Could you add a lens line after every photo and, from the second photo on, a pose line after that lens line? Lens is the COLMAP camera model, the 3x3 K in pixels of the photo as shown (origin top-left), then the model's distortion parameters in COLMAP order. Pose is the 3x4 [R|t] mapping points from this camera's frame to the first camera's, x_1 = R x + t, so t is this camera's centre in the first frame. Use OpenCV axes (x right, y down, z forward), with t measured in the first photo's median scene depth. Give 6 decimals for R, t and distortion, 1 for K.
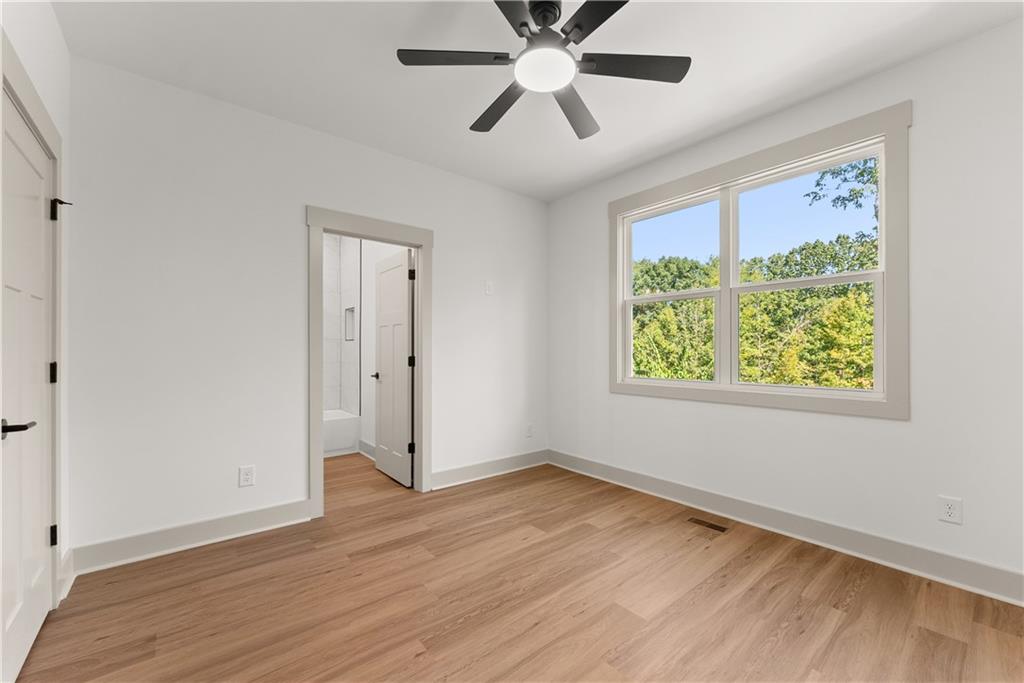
lens RADIAL K [[417.3, 0, 512.0], [0, 417.3, 341.5], [0, 0, 1]] dist [-0.001797, -0.000148]
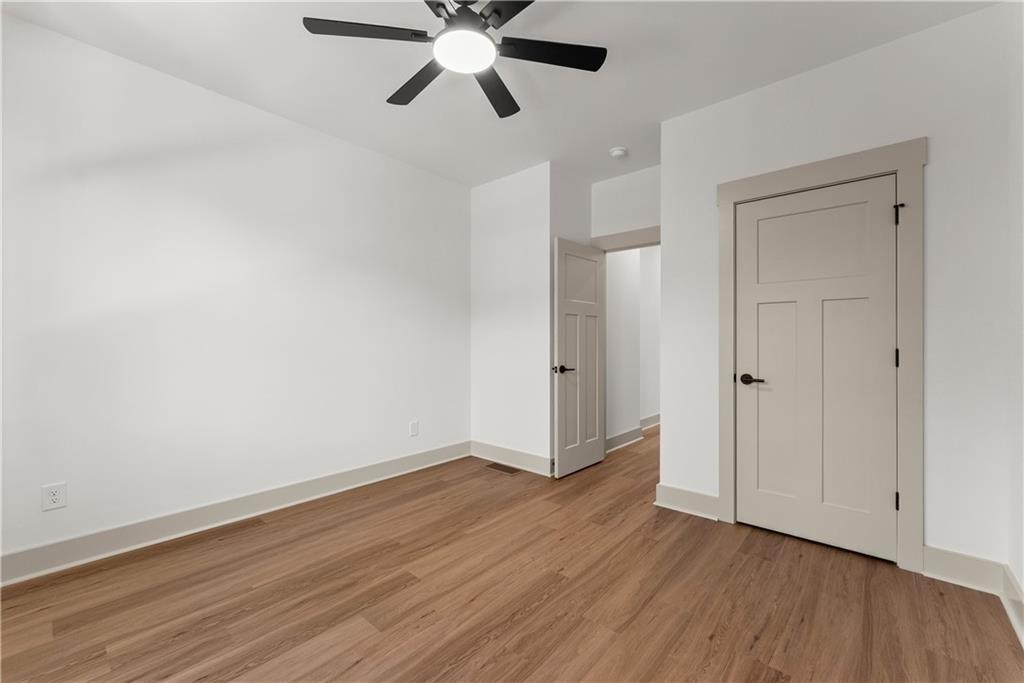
lens RADIAL K [[422.5, 0, 512.7], [0, 422.5, 330.3], [0, 0, 1]] dist [-0.003068, -0.000327]
pose [[-0.985291, -0.004580, -0.170821, 0.134392], [0.000860, 0.999495, -0.031759, 0.035617], [0.170881, -0.031439, -0.984790, 1.970841]]
